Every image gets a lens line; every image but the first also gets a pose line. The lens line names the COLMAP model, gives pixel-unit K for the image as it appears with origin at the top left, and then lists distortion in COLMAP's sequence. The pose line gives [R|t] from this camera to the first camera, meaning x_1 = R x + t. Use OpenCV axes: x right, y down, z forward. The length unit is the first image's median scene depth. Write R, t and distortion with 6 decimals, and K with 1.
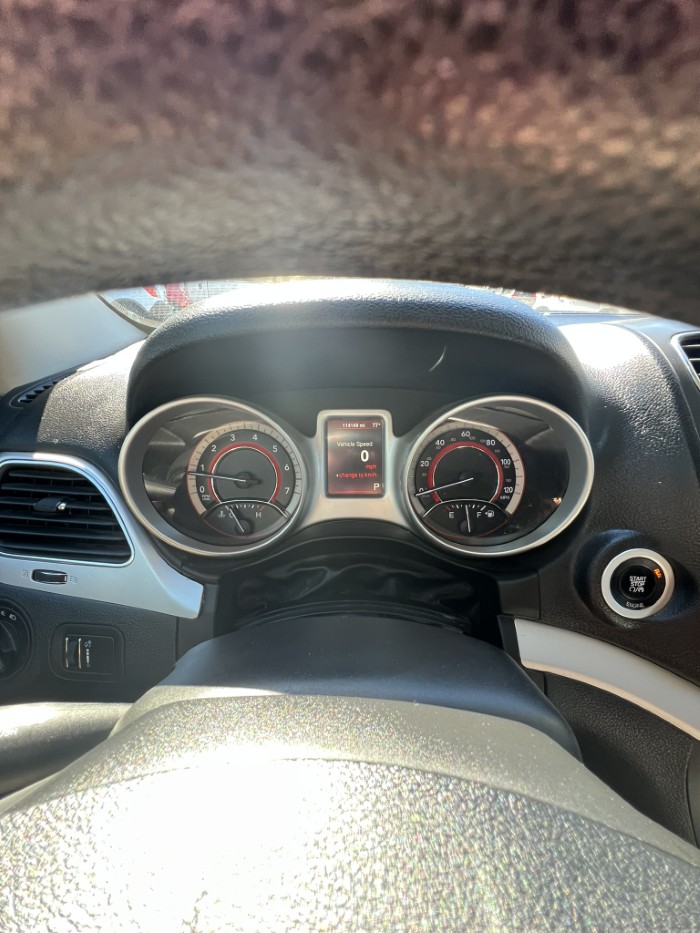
lens RADIAL K [[358.7, 0, 347.4], [0, 358.7, 470.6], [0, 0, 1]] dist [-0.001347, -0.002624]
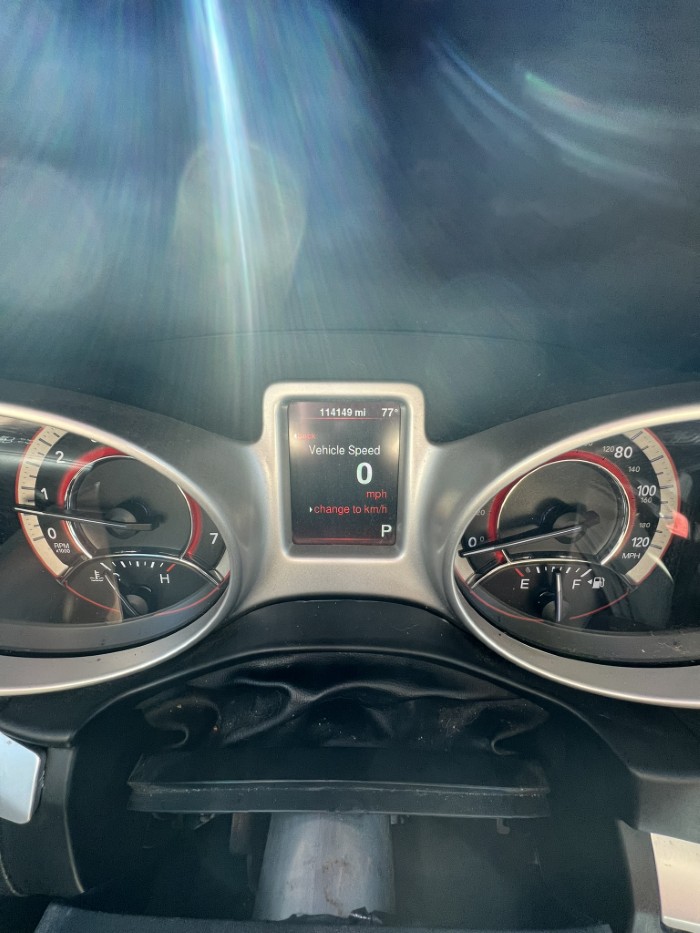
lens RADIAL K [[358.7, 0, 347.4], [0, 358.7, 470.6], [0, 0, 1]] dist [-0.001347, -0.002624]
pose [[0.999960, 0.005706, 0.006933, 0.021263], [-0.007134, 0.973754, 0.227491, -0.161111], [-0.005453, -0.227531, 0.973756, 0.520622]]
